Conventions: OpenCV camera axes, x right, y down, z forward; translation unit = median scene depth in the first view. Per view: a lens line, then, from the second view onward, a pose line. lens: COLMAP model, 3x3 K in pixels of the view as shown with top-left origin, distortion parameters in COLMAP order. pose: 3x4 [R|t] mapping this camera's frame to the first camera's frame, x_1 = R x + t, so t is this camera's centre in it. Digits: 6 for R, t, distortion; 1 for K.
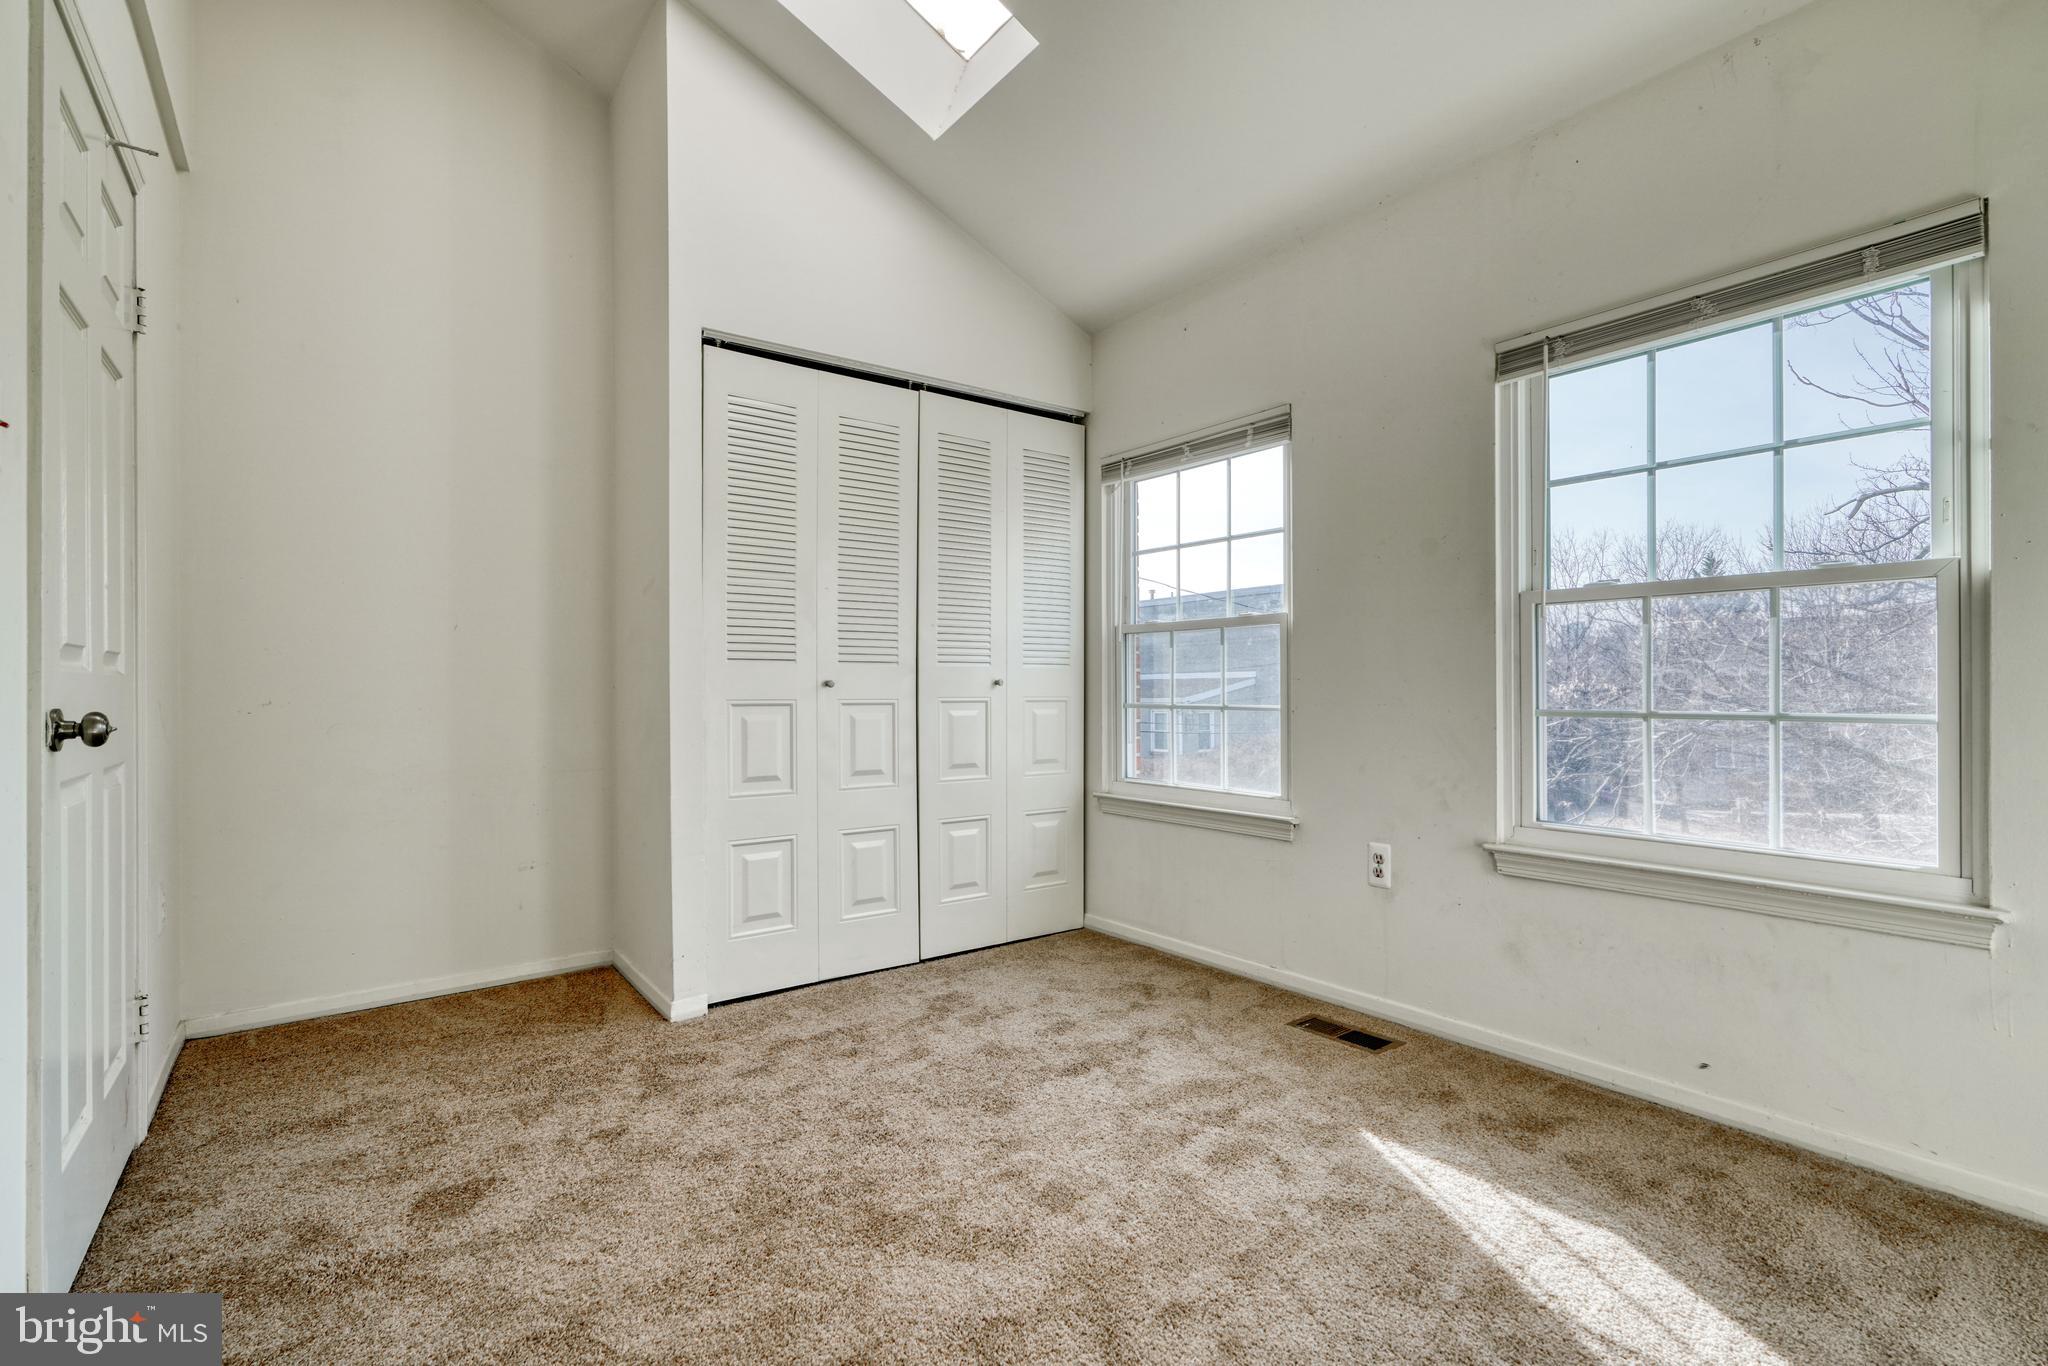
lens RADIAL K [[943.7, 0, 1013.6], [0, 943.7, 665.2], [0, 0, 1]] dist [-0.013750, 0.007805]
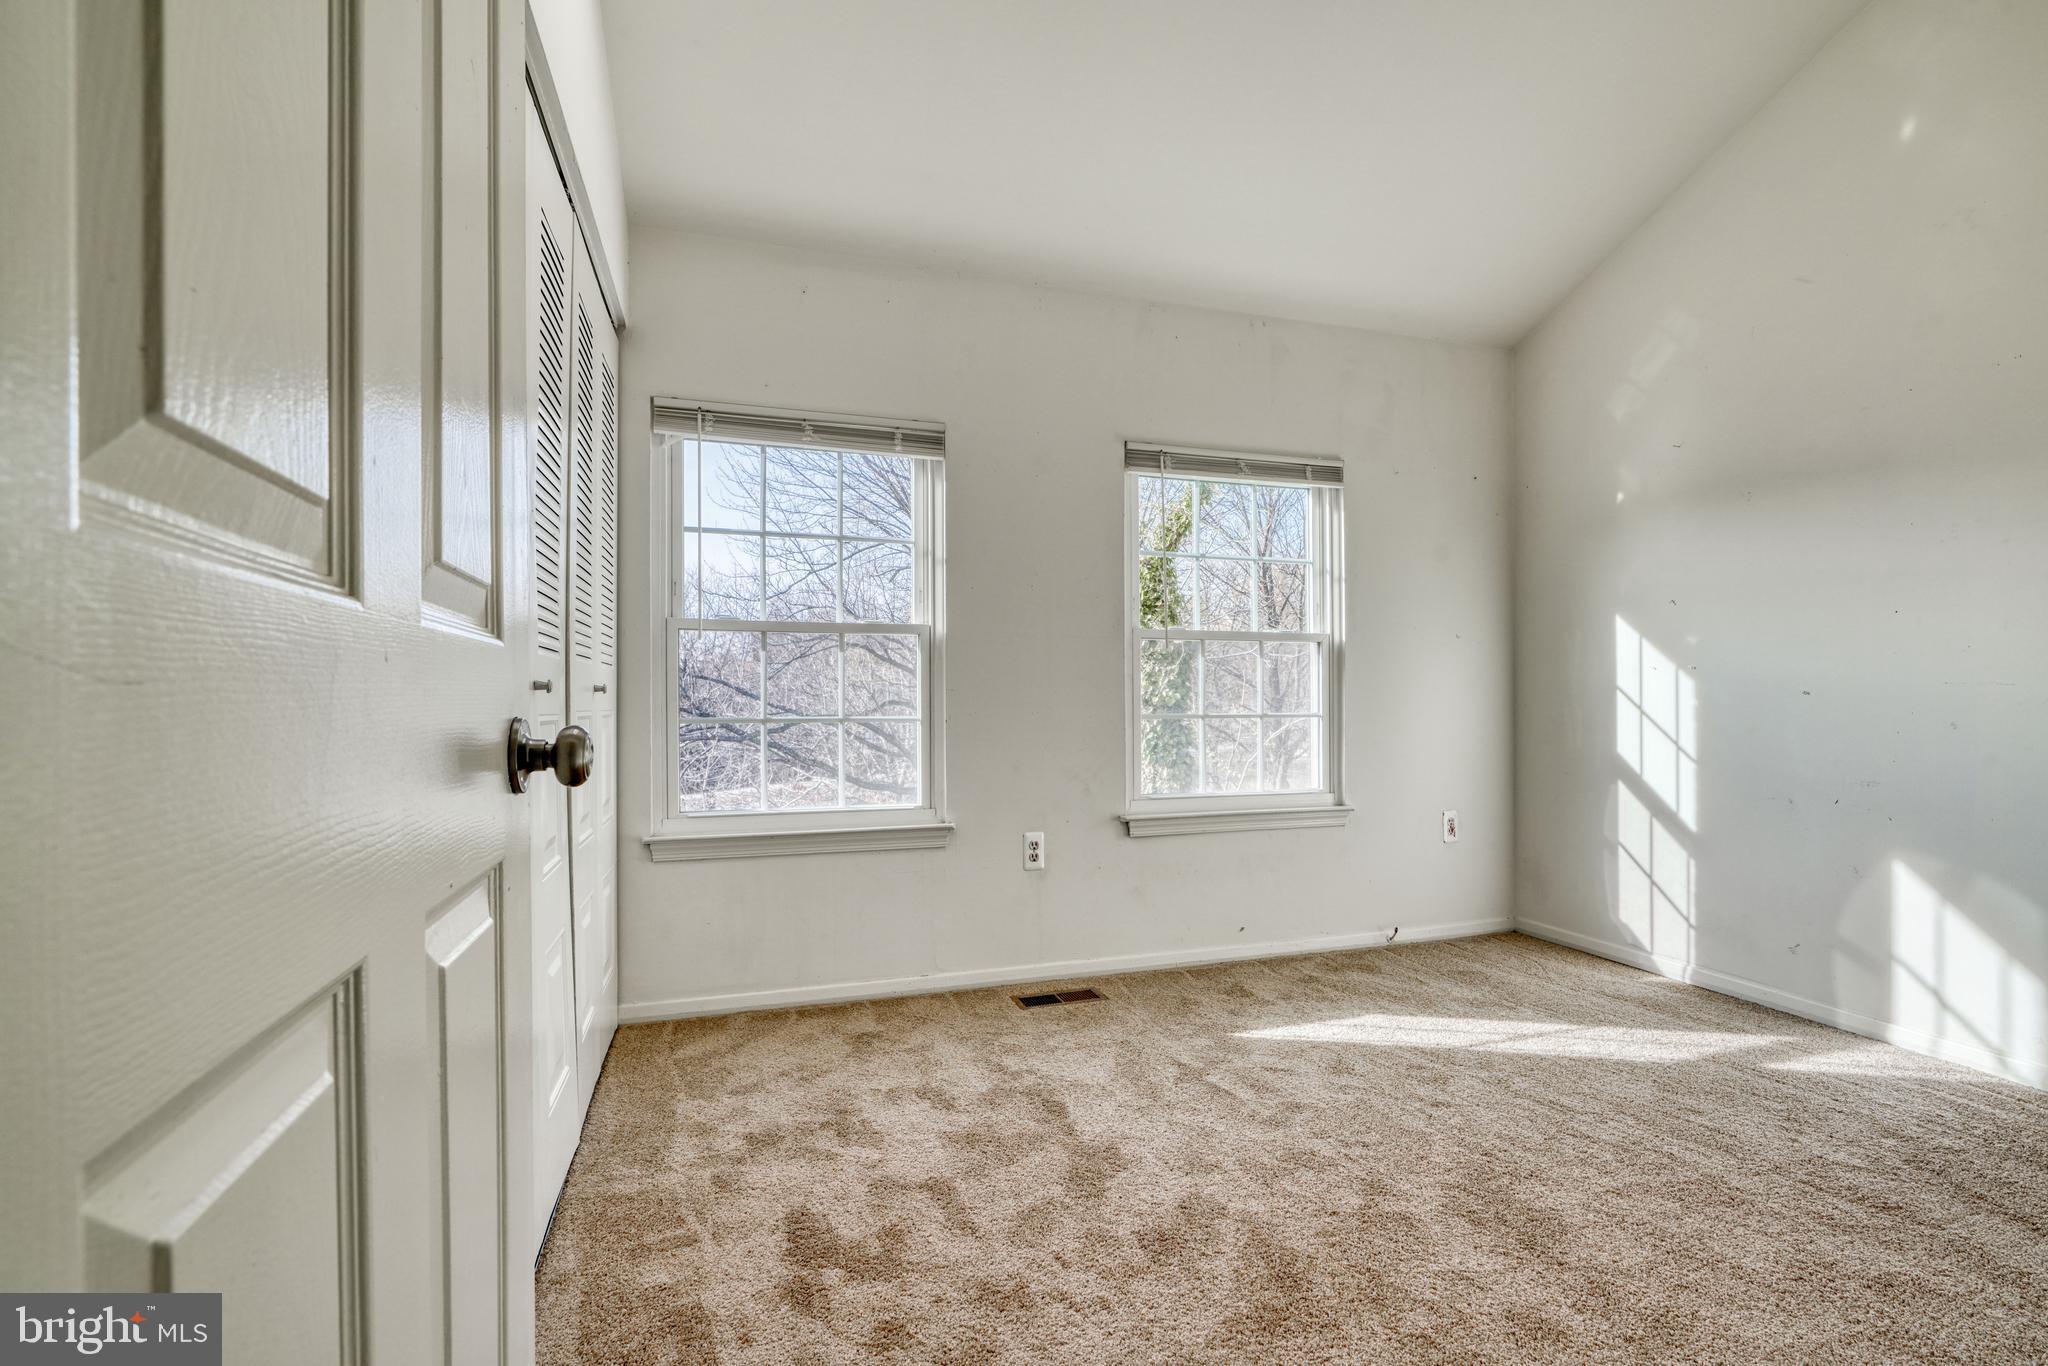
lens RADIAL K [[941.2, 0, 1004.0], [0, 941.2, 698.2], [0, 0, 1]] dist [-0.010839, -0.000323]
pose [[0.310601, 0.014380, 0.950432, -0.754011], [-0.017137, 0.999808, -0.009527, 0.037170], [-0.950386, -0.013329, 0.310788, 0.700663]]
